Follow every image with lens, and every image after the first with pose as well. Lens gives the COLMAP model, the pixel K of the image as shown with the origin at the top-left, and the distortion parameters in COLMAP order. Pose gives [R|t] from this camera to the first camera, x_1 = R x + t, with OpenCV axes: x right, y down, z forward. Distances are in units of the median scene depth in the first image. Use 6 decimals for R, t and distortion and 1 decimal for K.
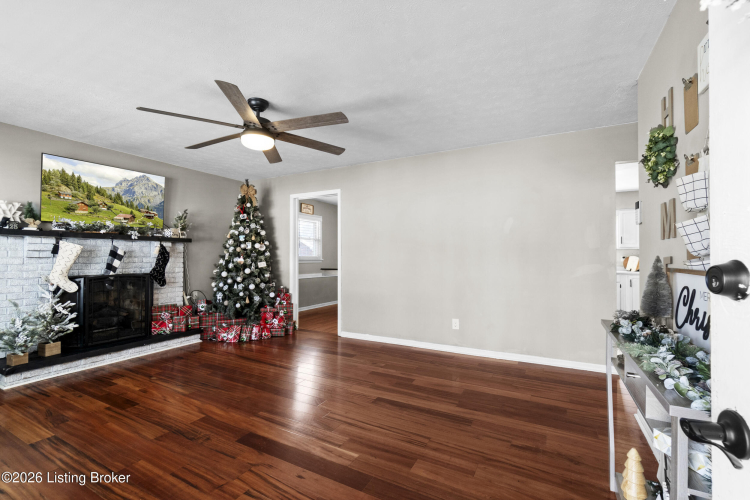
lens RADIAL K [[333.3, 0, 370.5], [0, 333.3, 256.0], [0, 0, 1]] dist [-0.003623, 0.000298]
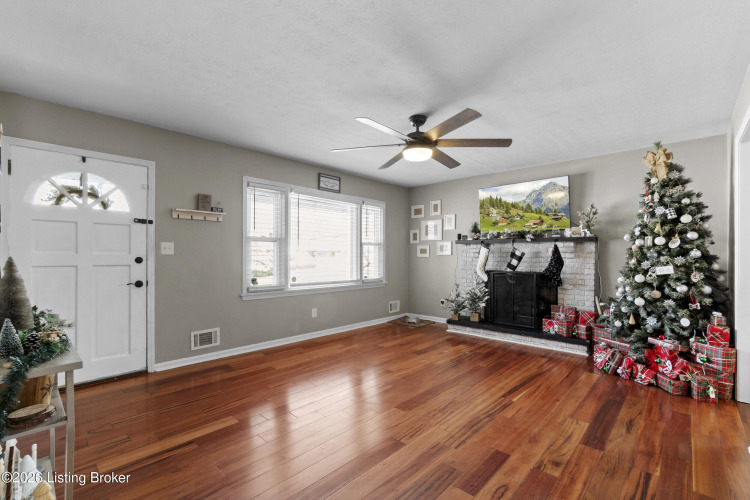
lens RADIAL K [[333.3, 0, 370.5], [0, 333.3, 256.0], [0, 0, 1]] dist [-0.003623, 0.000298]
pose [[-0.261143, 0.001853, -0.965298, 0.537083], [-0.000136, 0.999998, 0.001956, -0.004252], [0.965300, 0.000642, -0.261142, 0.773772]]
